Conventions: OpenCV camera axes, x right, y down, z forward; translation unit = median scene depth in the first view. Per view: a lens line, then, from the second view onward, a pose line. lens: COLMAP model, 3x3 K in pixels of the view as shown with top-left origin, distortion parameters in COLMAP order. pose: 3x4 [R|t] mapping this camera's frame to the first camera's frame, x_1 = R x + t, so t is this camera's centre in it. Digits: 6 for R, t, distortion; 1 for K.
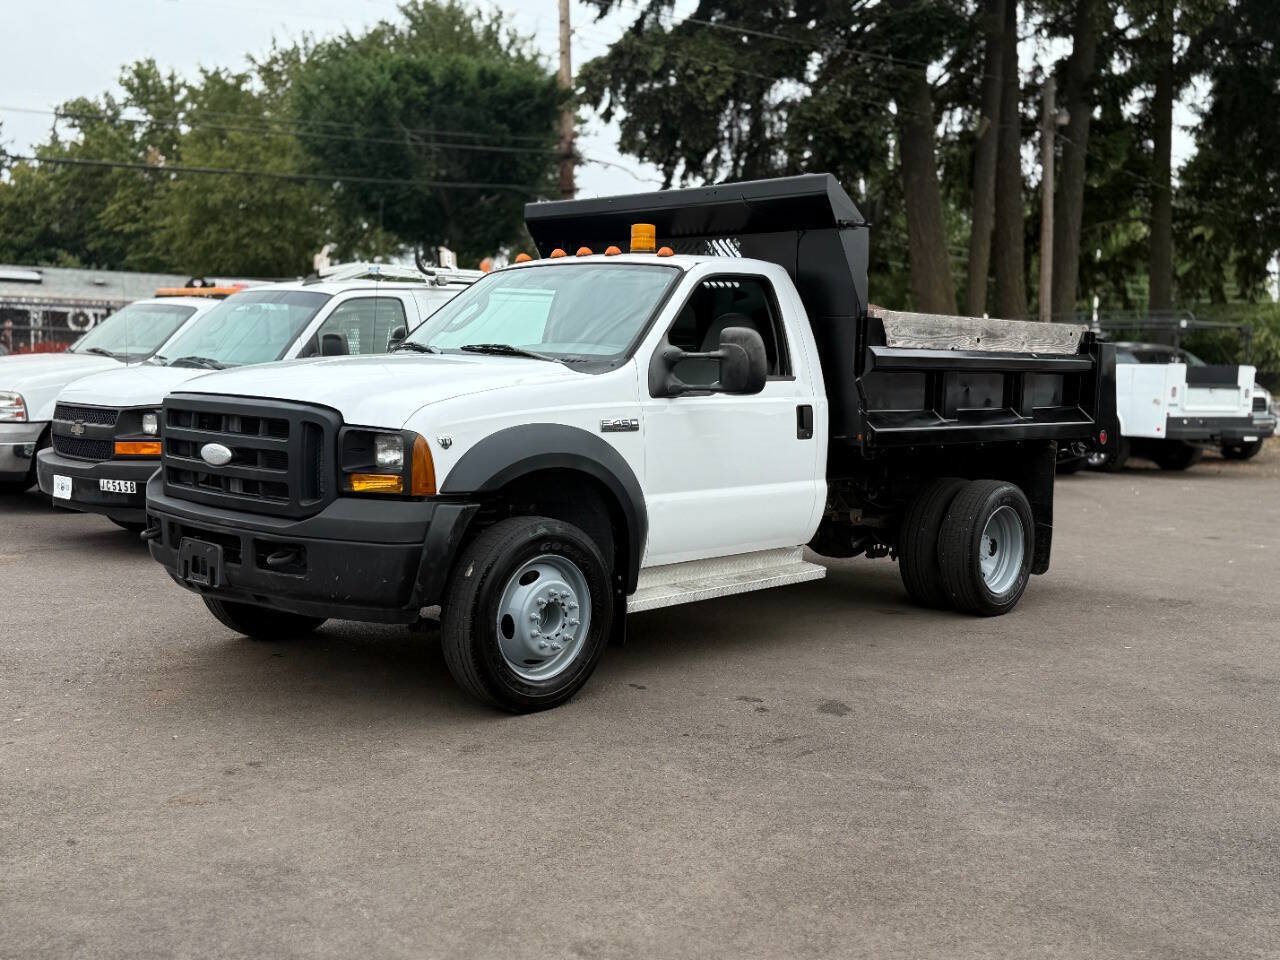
lens RADIAL K [[1375.2, 0, 641.0], [0, 1375.2, 566.7], [0, 0, 1]] dist [0.129846, -0.435079]
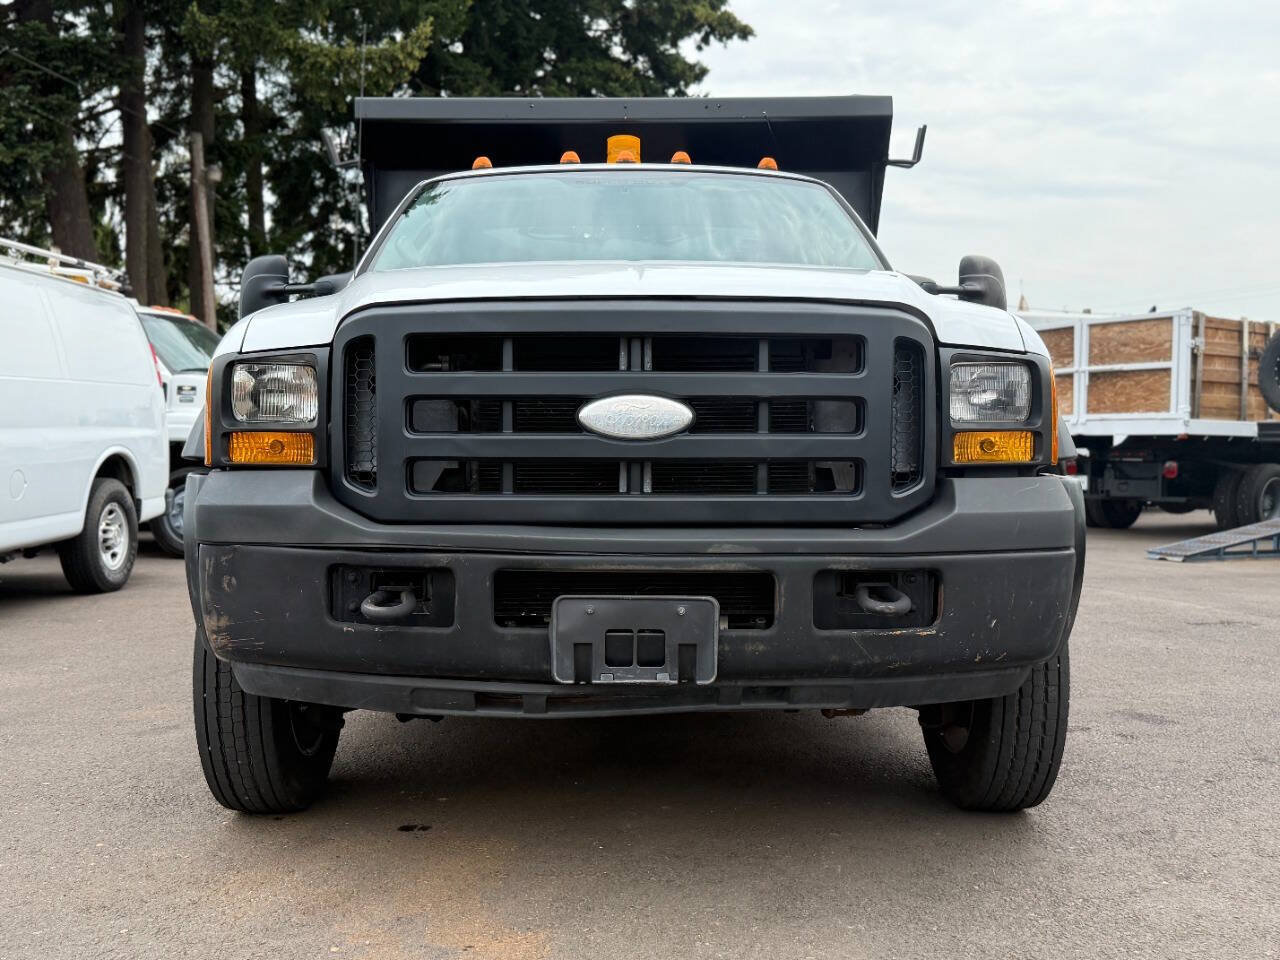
lens RADIAL K [[1240.2, 0, 640.0], [0, 1240.2, 480.0], [0, 0, 1]] dist [0.088164, -0.284668]
pose [[0.732308, -0.054869, 0.678759, -0.438633], [0.123235, 0.990969, -0.052850, -0.025930], [-0.669730, 0.122349, 0.732457, 0.492700]]
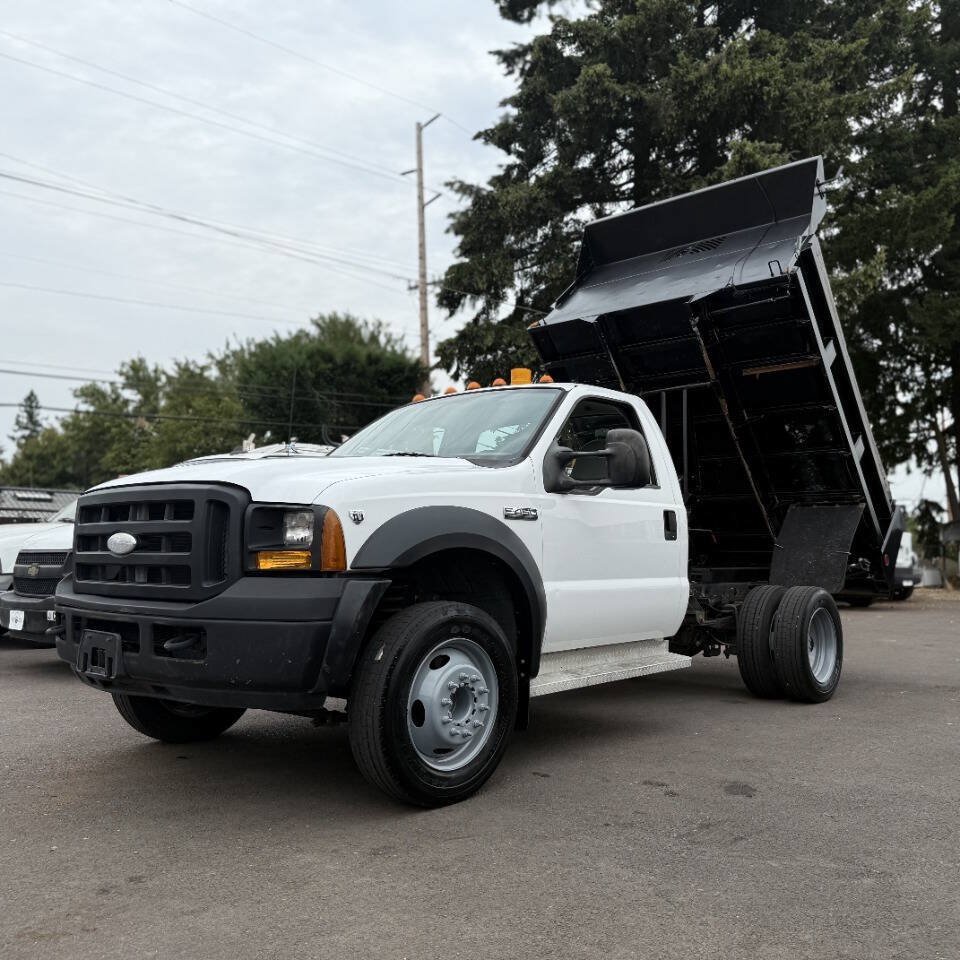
lens RADIAL K [[918.9, 0, 524.0], [0, 918.9, 485.0], [0, 0, 1]] dist [0.059639, -0.166280]
pose [[0.997957, -0.020816, 0.060410, -0.042869], [0.033988, 0.973528, -0.226026, 0.026738], [-0.054105, 0.227617, 0.972246, 0.243656]]
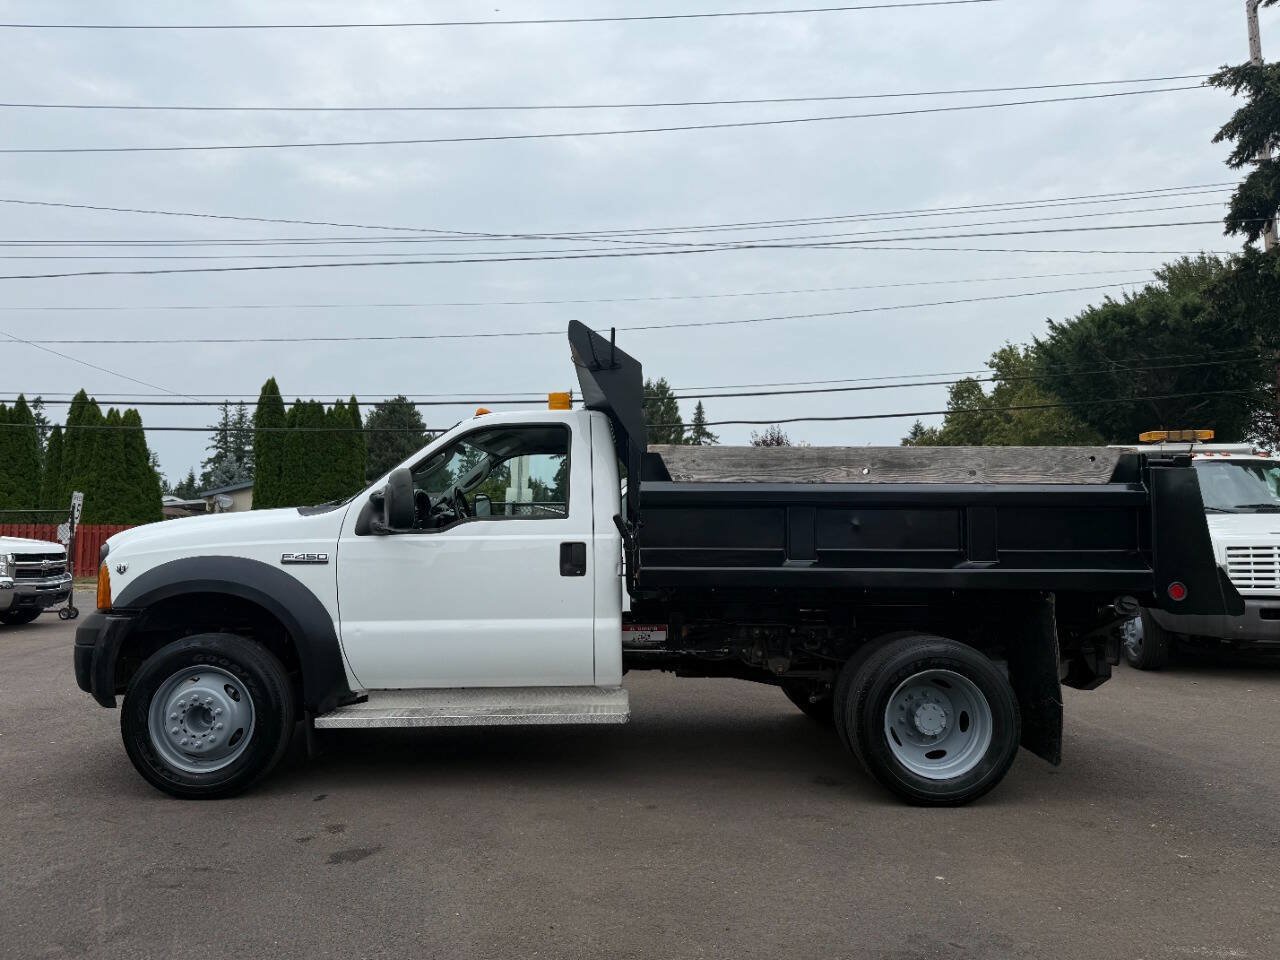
lens RADIAL K [[914.1, 0, 637.4], [0, 914.1, 481.6], [0, 0, 1]] dist [0.049193, -0.086123]
pose [[0.665048, -0.077038, -0.742817, 0.589130], [-0.091468, 0.978774, -0.183401, -0.039414], [0.741178, 0.189914, 0.643885, 0.545351]]
